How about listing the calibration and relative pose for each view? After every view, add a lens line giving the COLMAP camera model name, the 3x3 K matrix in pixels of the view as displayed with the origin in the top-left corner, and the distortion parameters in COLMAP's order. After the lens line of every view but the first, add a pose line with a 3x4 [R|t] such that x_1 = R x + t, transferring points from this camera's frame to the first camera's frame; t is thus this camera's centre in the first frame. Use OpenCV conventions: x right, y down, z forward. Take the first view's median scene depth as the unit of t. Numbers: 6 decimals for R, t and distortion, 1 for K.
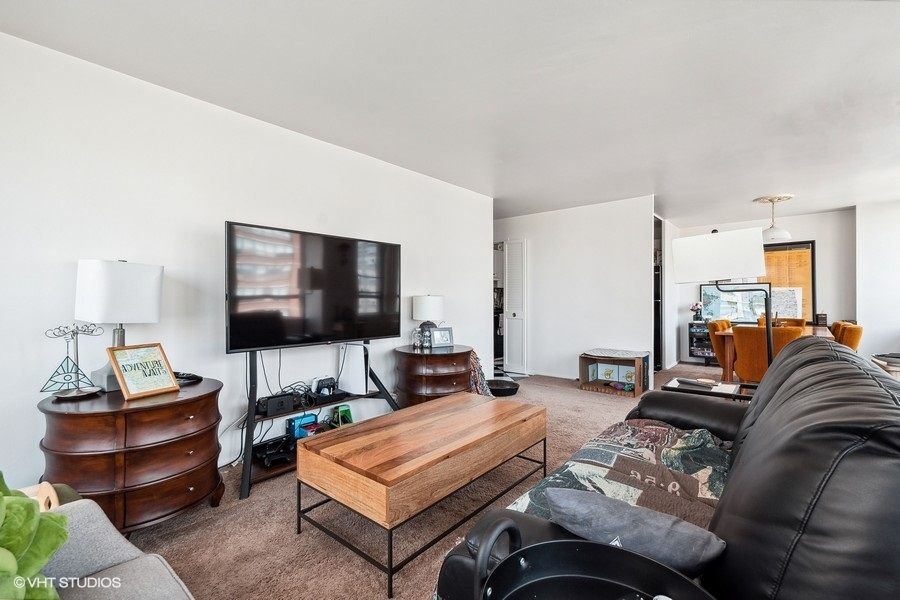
lens RADIAL K [[397.8, 0, 450.0], [0, 397.8, 300.0], [0, 0, 1]] dist [0.002050, 0.000039]
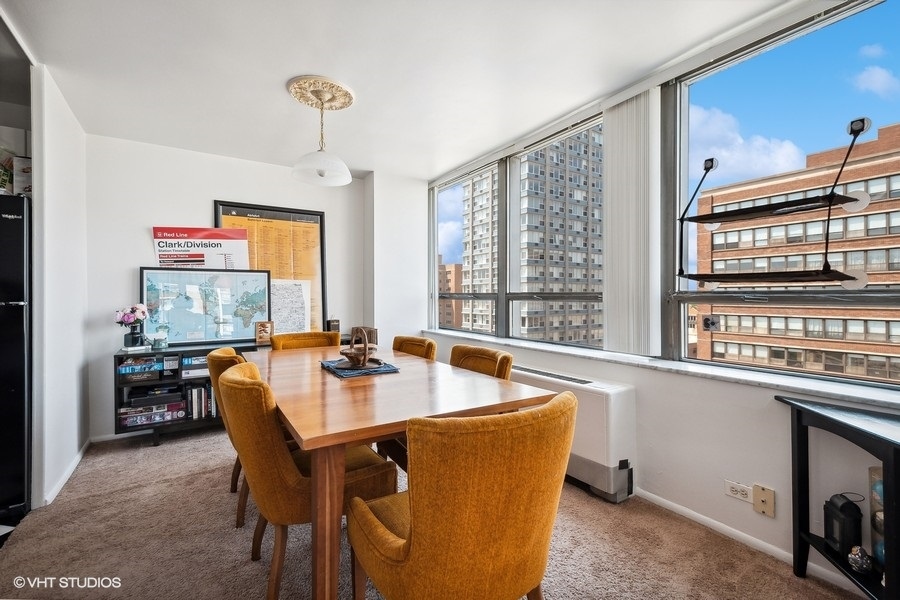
lens RADIAL K [[392.5, 0, 453.5], [0, 392.5, 296.4], [0, 0, 1]] dist [-0.000067, -0.000062]
pose [[0.278041, 0.003926, 0.960561, 0.325261], [0.000132, 0.999991, -0.004126, -0.003016], [-0.960569, 0.001274, 0.278038, 0.584226]]
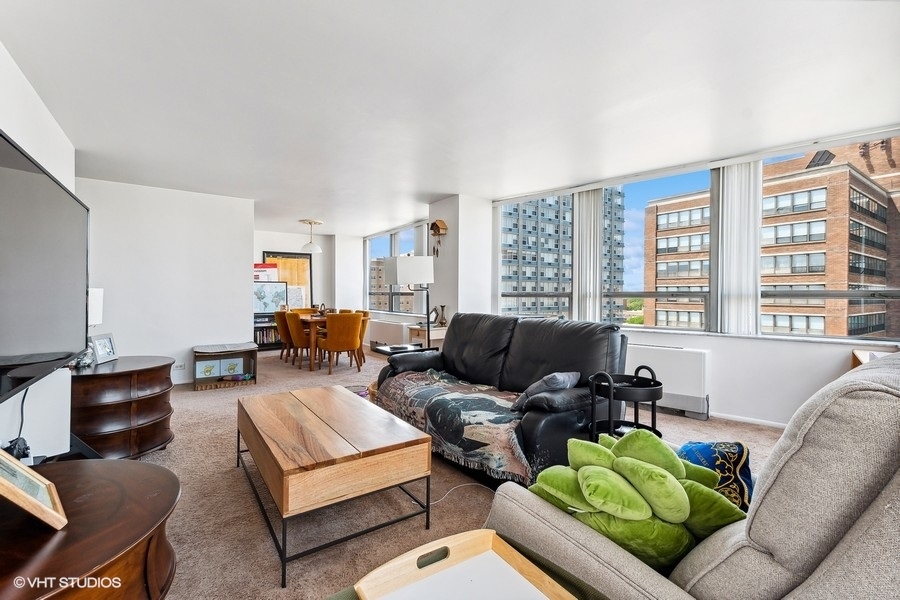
lens RADIAL K [[397.8, 0, 450.0], [0, 397.8, 300.0], [0, 0, 1]] dist [0.002050, 0.000039]
pose [[0.262402, -0.010814, 0.964898, -0.325579], [-0.004389, 0.999913, 0.012400, -0.002411], [-0.964949, -0.007488, 0.262332, 0.138866]]
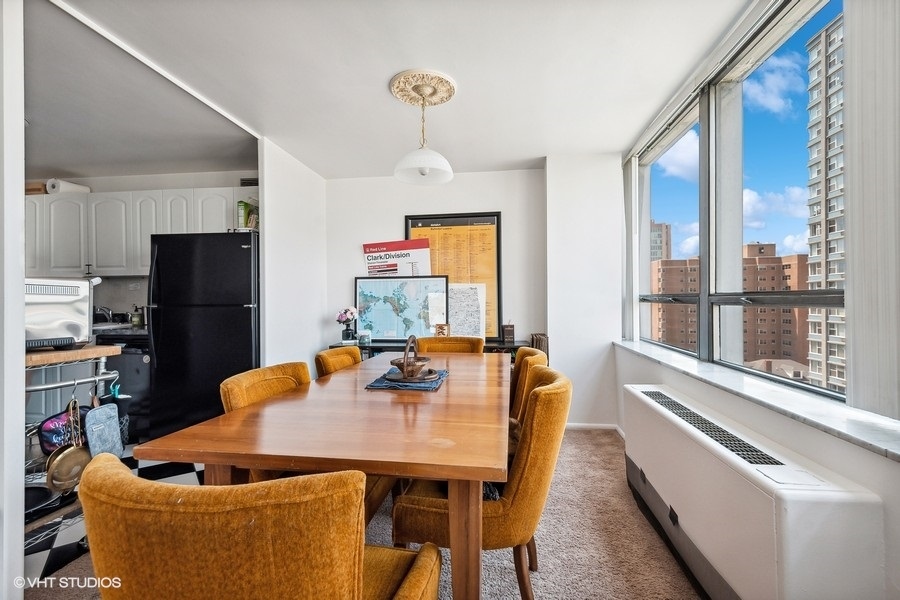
lens RADIAL K [[397.8, 0, 450.0], [0, 397.8, 300.0], [0, 0, 1]] dist [0.002050, 0.000039]
pose [[0.839322, -0.000554, 0.543635, 0.479160], [0.002596, 0.999992, -0.002990, -0.003725], [-0.543629, 0.003921, 0.839317, 0.485962]]
